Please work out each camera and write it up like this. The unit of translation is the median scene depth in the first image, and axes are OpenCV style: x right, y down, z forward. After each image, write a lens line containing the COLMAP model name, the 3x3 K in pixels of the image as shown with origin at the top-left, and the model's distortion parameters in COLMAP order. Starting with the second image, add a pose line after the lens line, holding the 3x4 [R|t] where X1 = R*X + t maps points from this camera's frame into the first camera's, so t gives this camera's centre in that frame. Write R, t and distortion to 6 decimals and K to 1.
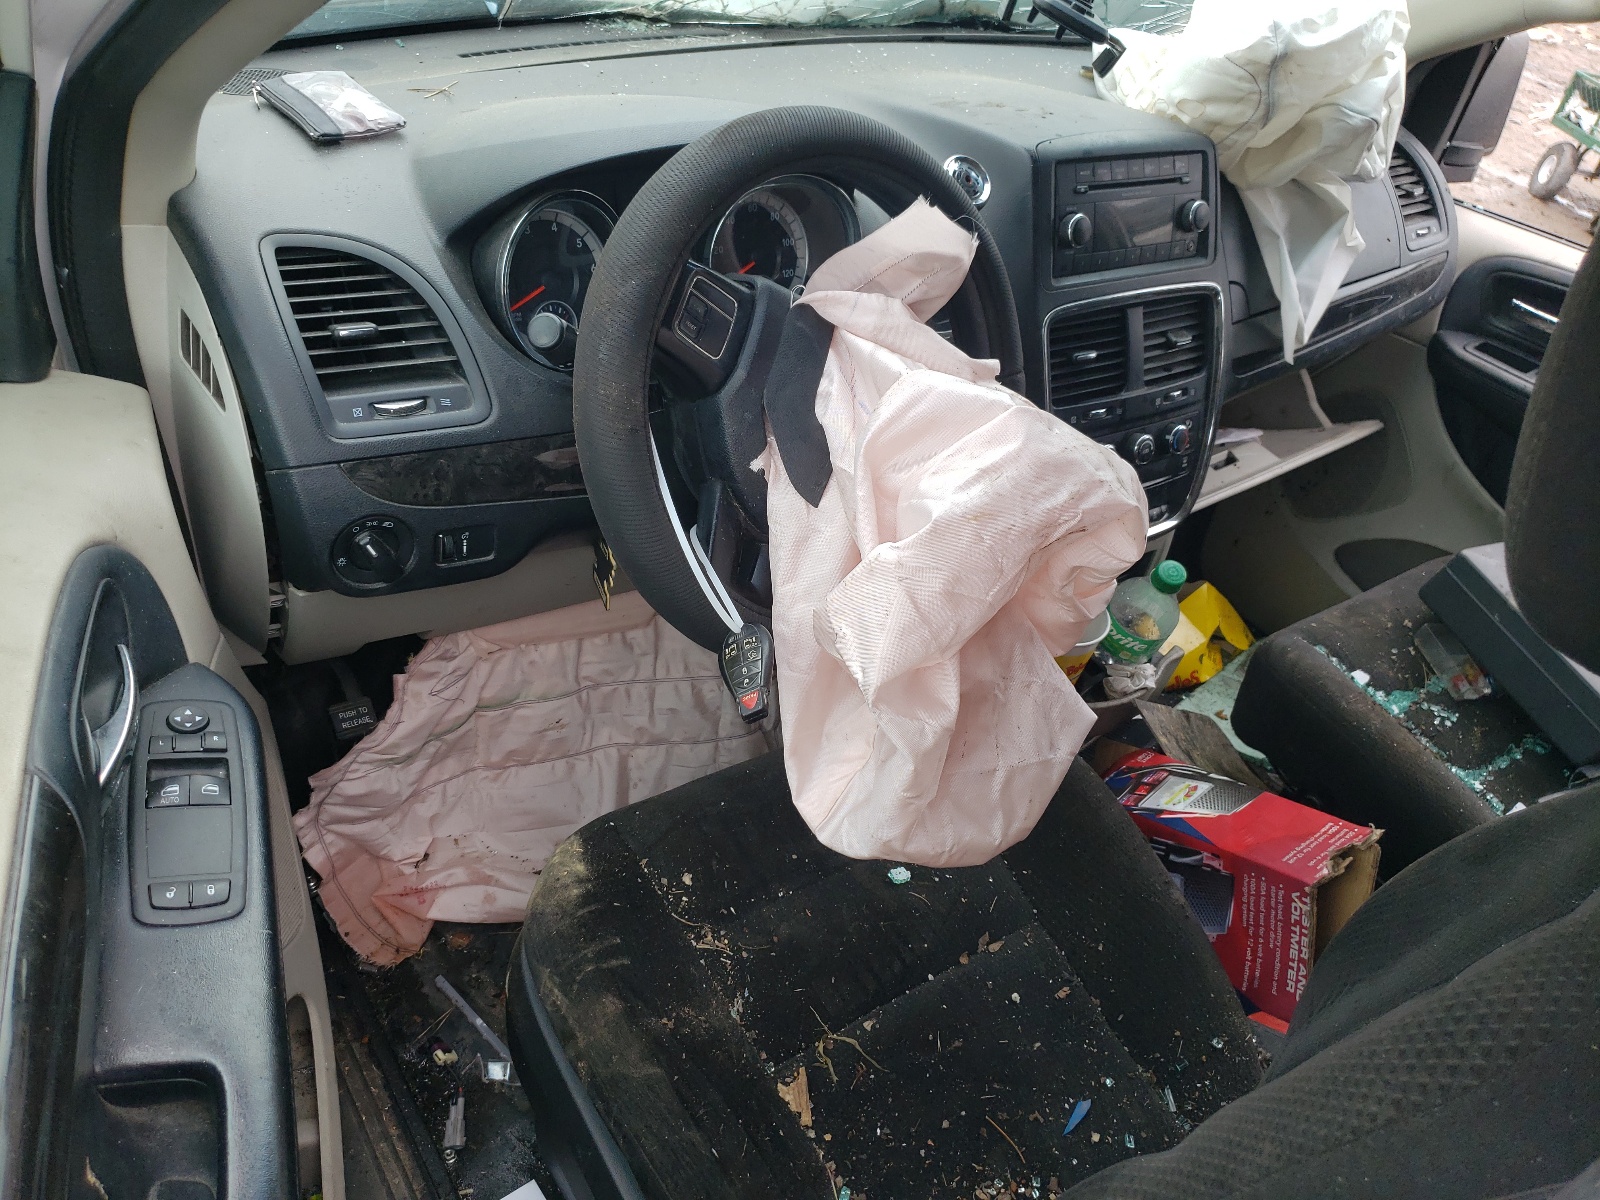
lens RADIAL K [[1186.5, 0, 800.0], [0, 1186.5, 600.0], [0, 0, 1]] dist [-0.000609, -0.001256]
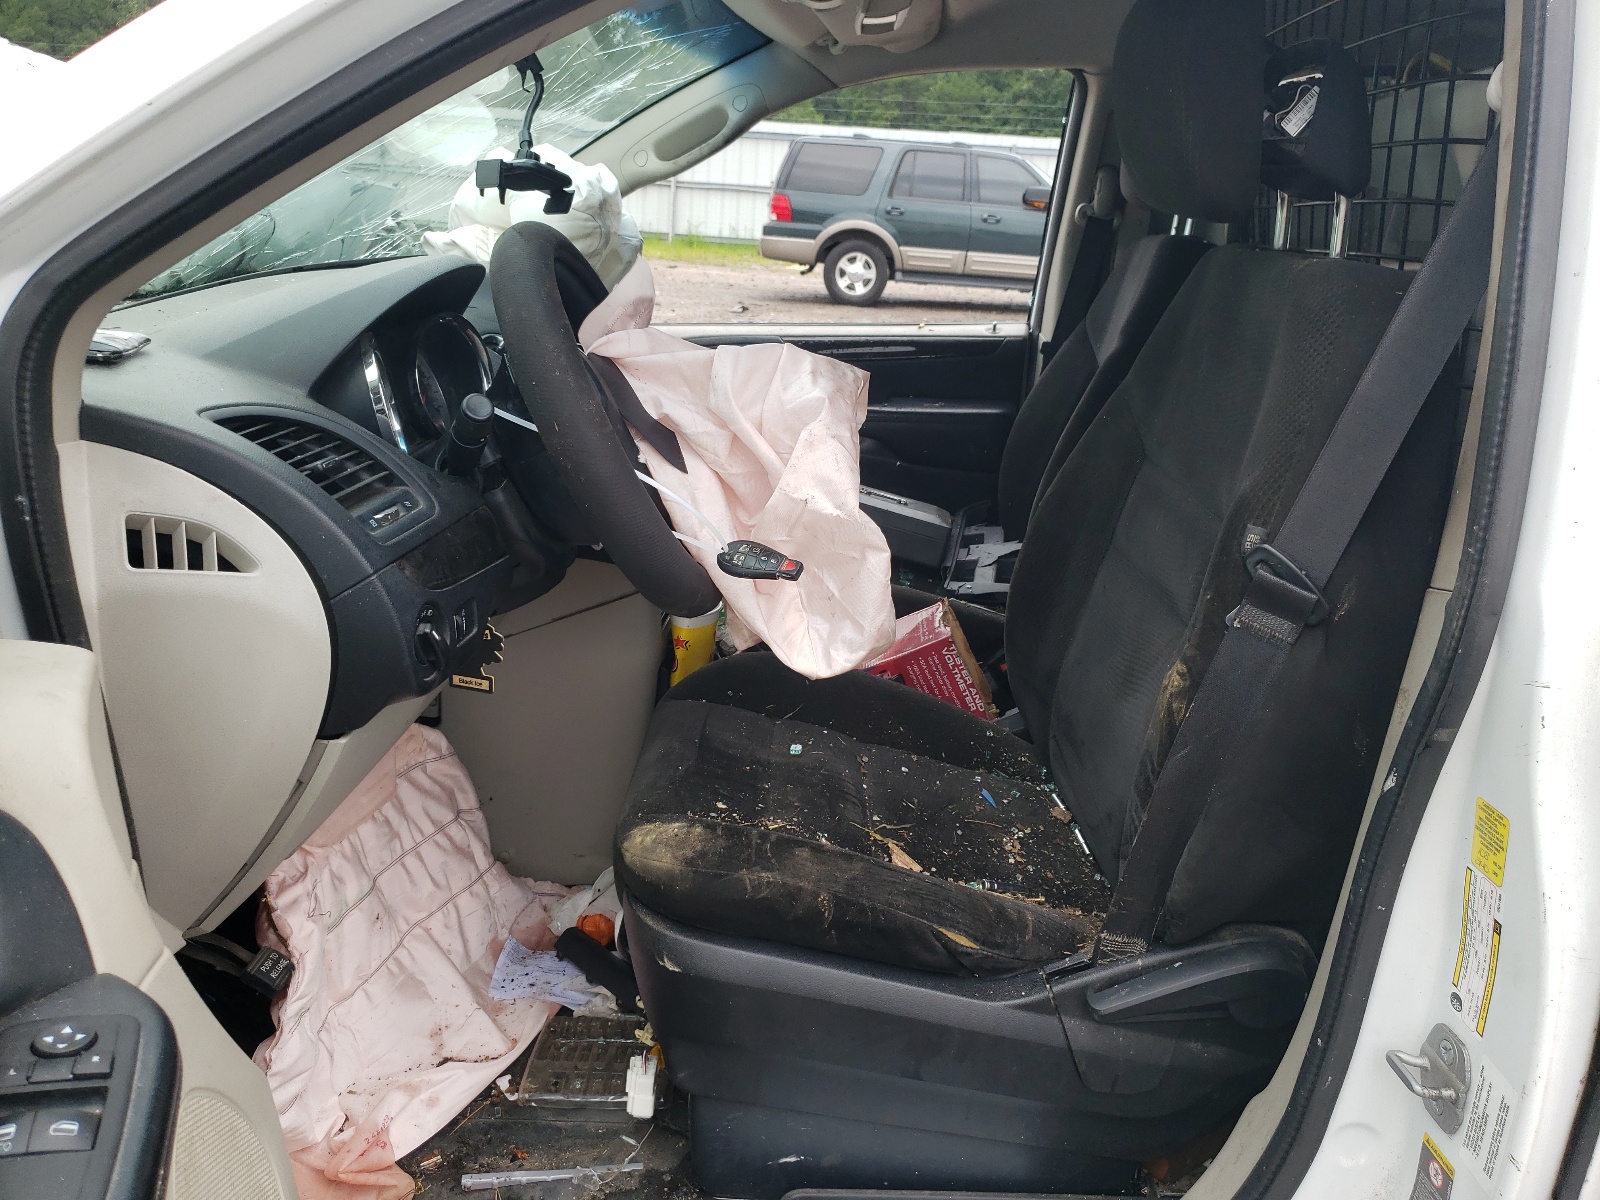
lens RADIAL K [[1187.6, 0, 800.0], [0, 1187.6, 600.0], [0, 0, 1]] dist [-0.042359, -0.001312]
pose [[0.588845, -0.385168, 0.710568, -0.860871], [0.542231, 0.840208, 0.006096, 0.099024], [-0.599373, 0.381702, 0.703602, 0.024031]]
